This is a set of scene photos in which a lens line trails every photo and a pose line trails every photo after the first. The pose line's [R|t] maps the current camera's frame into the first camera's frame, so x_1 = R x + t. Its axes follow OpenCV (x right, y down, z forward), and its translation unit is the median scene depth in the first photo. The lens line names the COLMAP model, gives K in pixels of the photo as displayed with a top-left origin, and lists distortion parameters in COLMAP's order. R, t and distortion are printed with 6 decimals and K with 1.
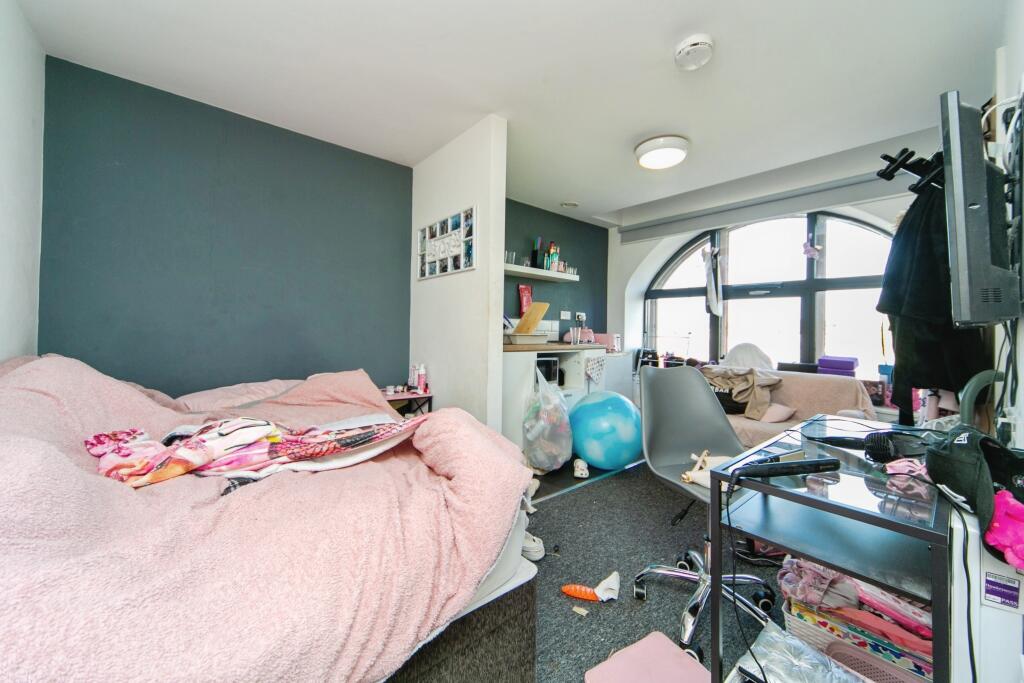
lens RADIAL K [[371.8, 0, 513.4], [0, 371.8, 323.3], [0, 0, 1]] dist [0.000614, 0.000036]
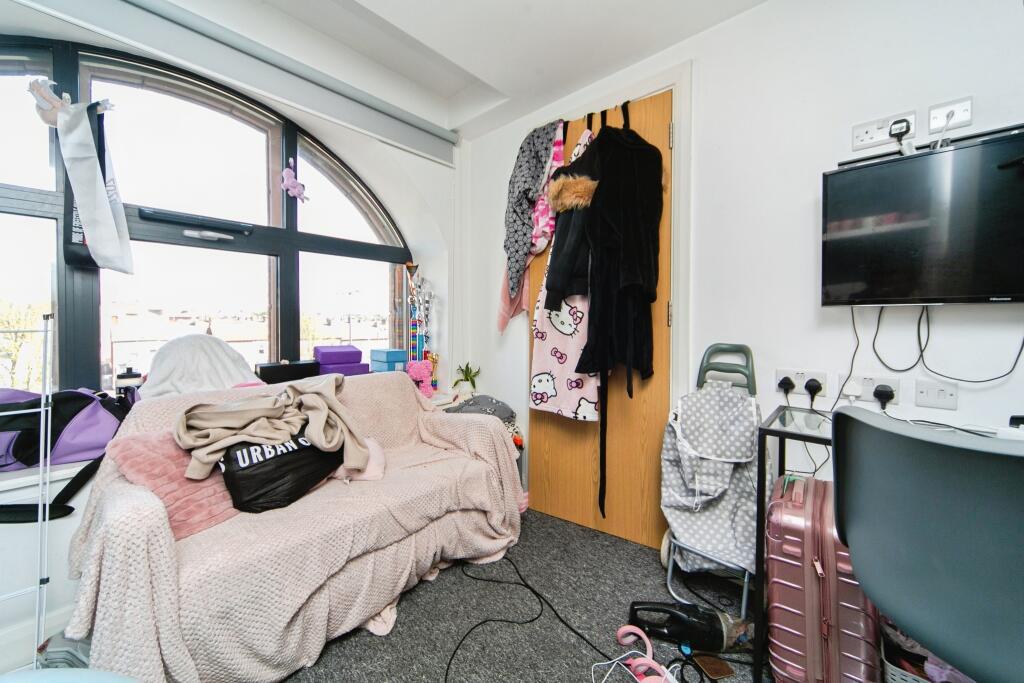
lens RADIAL K [[383.2, 0, 505.8], [0, 383.2, 332.2], [0, 0, 1]] dist [0.002729, -0.000037]
pose [[-0.125501, -0.048586, 0.990903, 0.079767], [-0.017825, 0.998749, 0.046713, 0.017764], [-0.991933, -0.011801, -0.126210, 0.654314]]
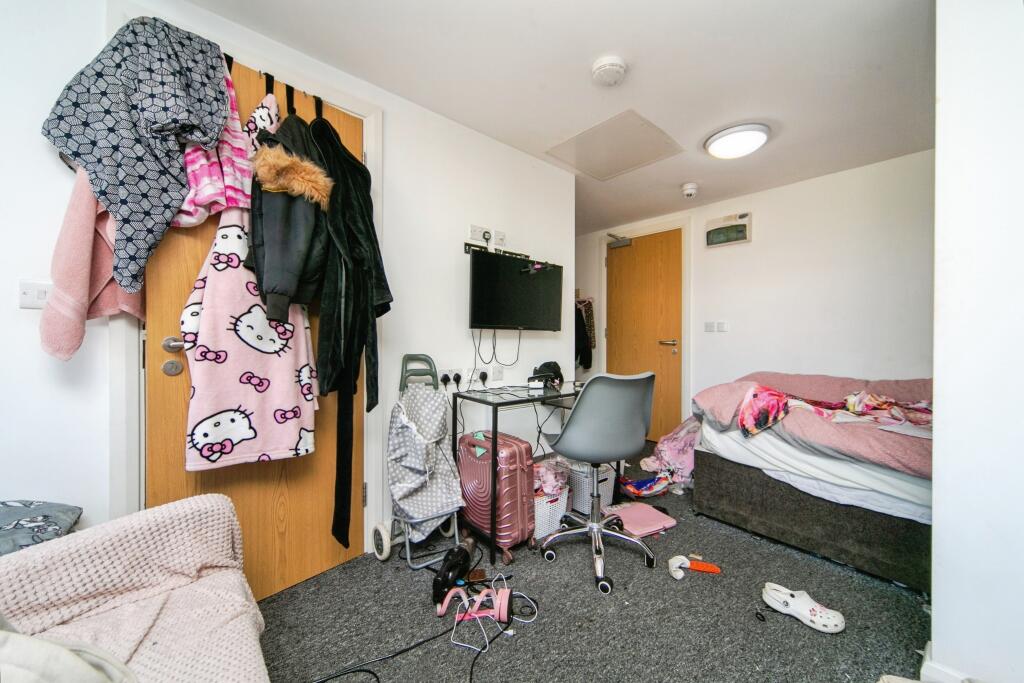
lens RADIAL K [[381.6, 0, 516.9], [0, 381.6, 340.3], [0, 0, 1]] dist [0.002467, 0.000233]
pose [[-0.999158, -0.034106, -0.022827, 0.336392], [-0.034041, 0.999415, -0.003235, 0.023309], [0.022924, -0.002456, -0.999734, 0.905430]]
